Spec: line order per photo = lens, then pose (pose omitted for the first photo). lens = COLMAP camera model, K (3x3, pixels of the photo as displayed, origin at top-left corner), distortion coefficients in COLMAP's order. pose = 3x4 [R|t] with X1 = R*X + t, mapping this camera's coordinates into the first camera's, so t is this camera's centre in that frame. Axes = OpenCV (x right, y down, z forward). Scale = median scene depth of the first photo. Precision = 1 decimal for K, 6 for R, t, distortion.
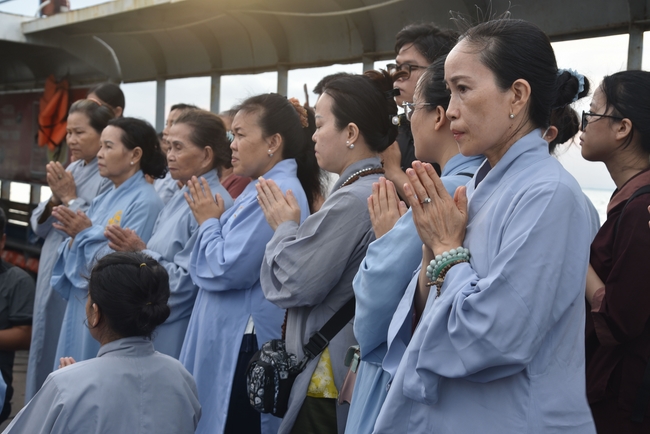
lens RADIAL K [[1077.0, 0, 325.0], [0, 1077.0, 217.0], [0, 0, 1]] dist [0.041766, 0.076541]
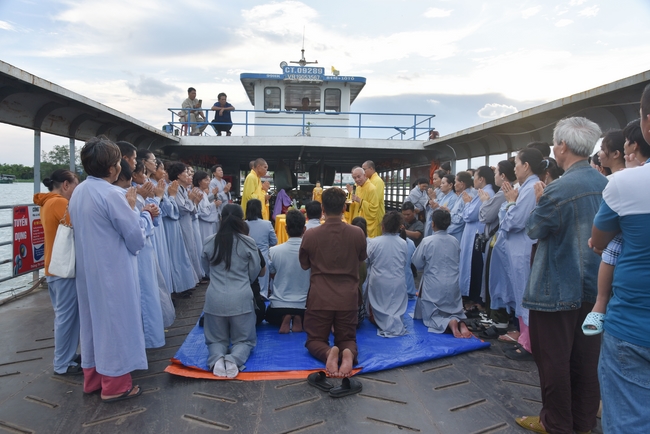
lens RADIAL K [[522.0, 0, 325.0], [0, 522.0, 217.0], [0, 0, 1]] dist [0.001040, 0.001422]
pose [[0.880577, -0.031367, -0.472863, 0.296421], [0.032735, 0.999450, -0.005338, 0.045826], [0.472771, -0.010779, 0.881120, -0.760568]]
